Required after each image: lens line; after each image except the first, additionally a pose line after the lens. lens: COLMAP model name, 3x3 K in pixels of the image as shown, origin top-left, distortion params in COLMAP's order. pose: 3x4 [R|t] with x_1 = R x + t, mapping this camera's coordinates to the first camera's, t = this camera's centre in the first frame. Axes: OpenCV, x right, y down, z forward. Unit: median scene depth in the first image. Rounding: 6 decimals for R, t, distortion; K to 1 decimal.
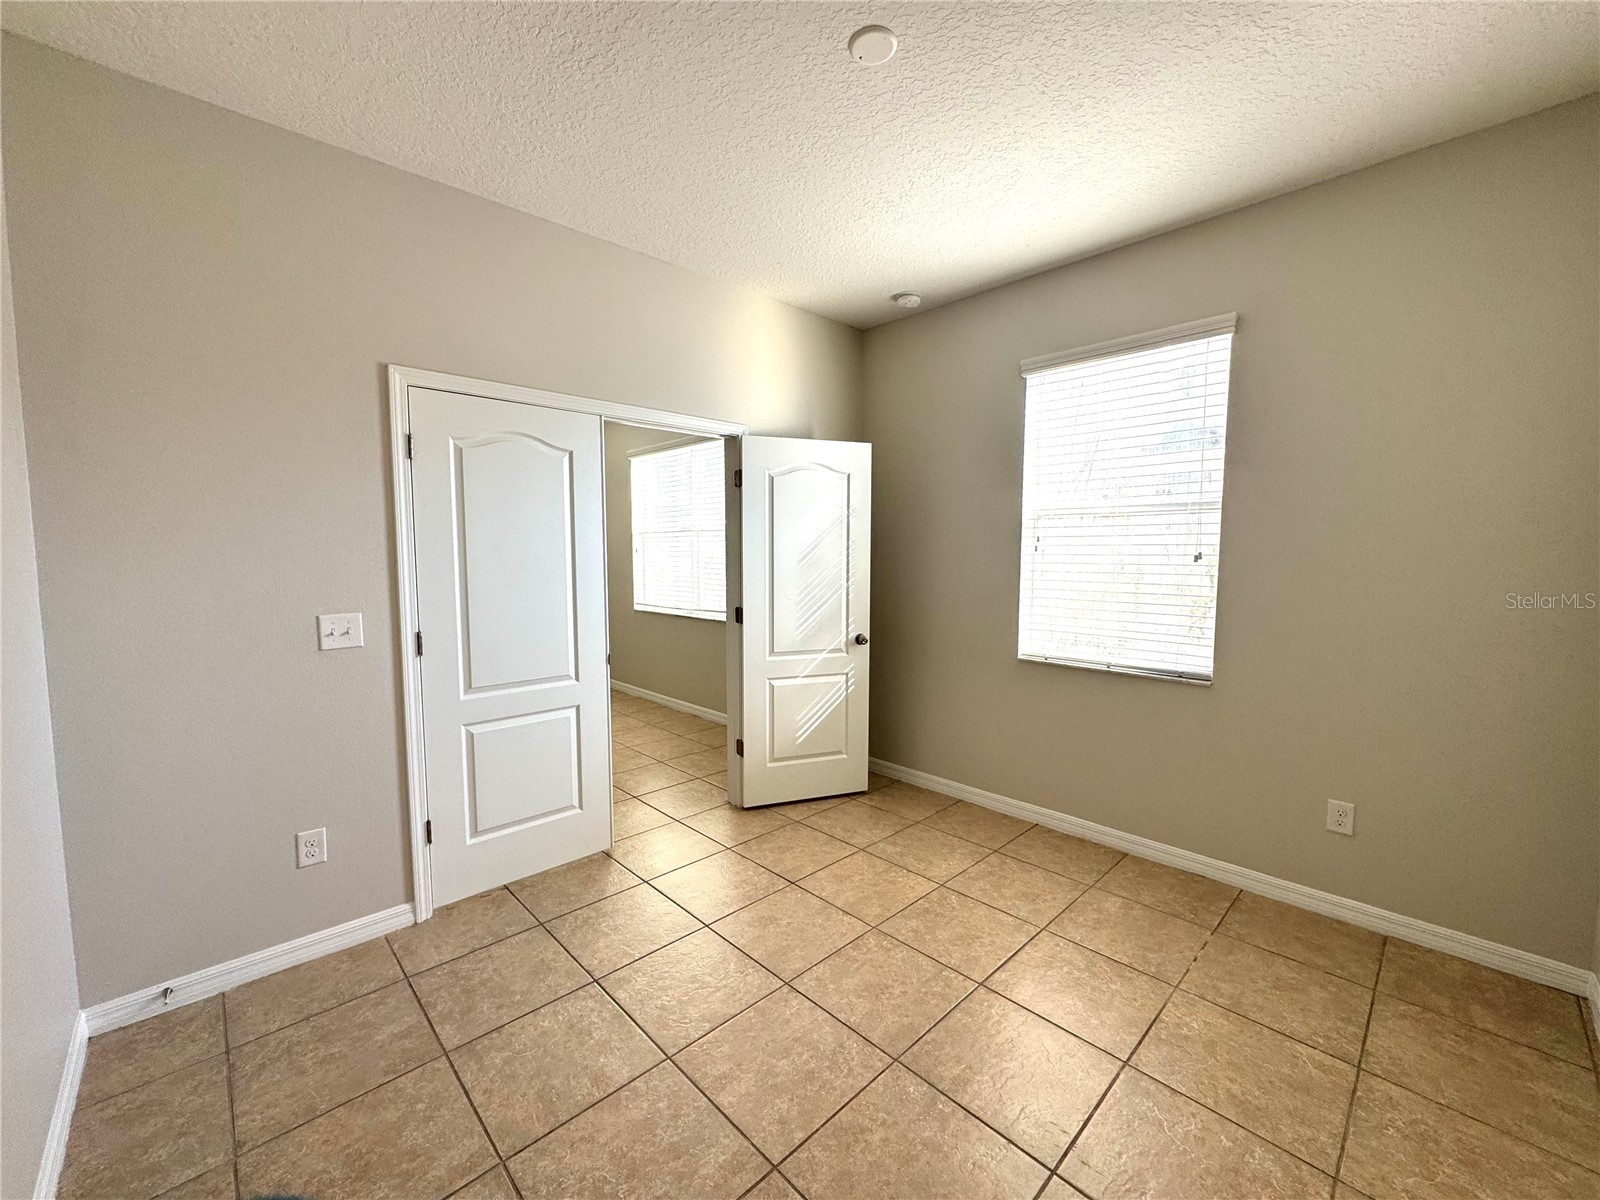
lens RADIAL K [[639.8, 0, 800.0], [0, 639.8, 600.0], [0, 0, 1]] dist [-0.007388, 0.000654]
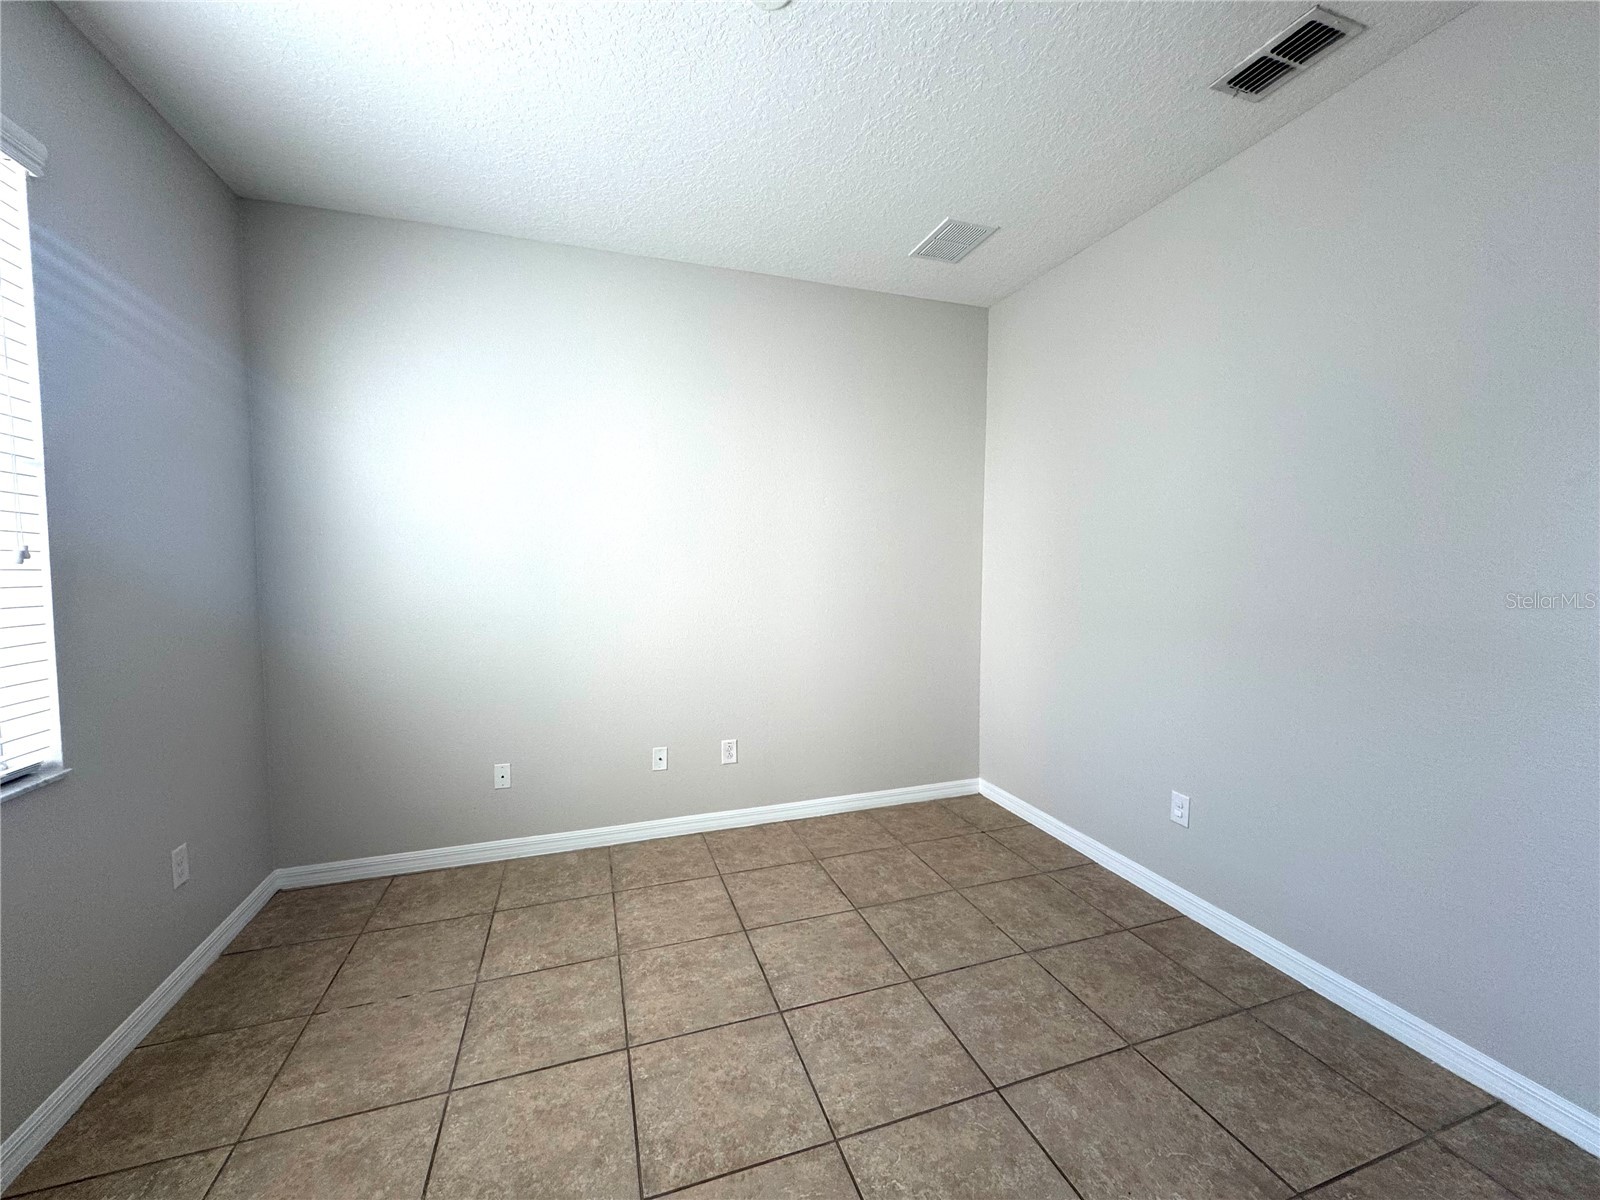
lens RADIAL K [[639.8, 0, 800.0], [0, 639.8, 600.0], [0, 0, 1]] dist [-0.007388, 0.000654]
pose [[-0.907226, -0.022840, 0.420023, -0.294669], [0.035849, 0.990694, 0.131304, -0.107570], [-0.419114, 0.134180, -0.897964, 1.714707]]
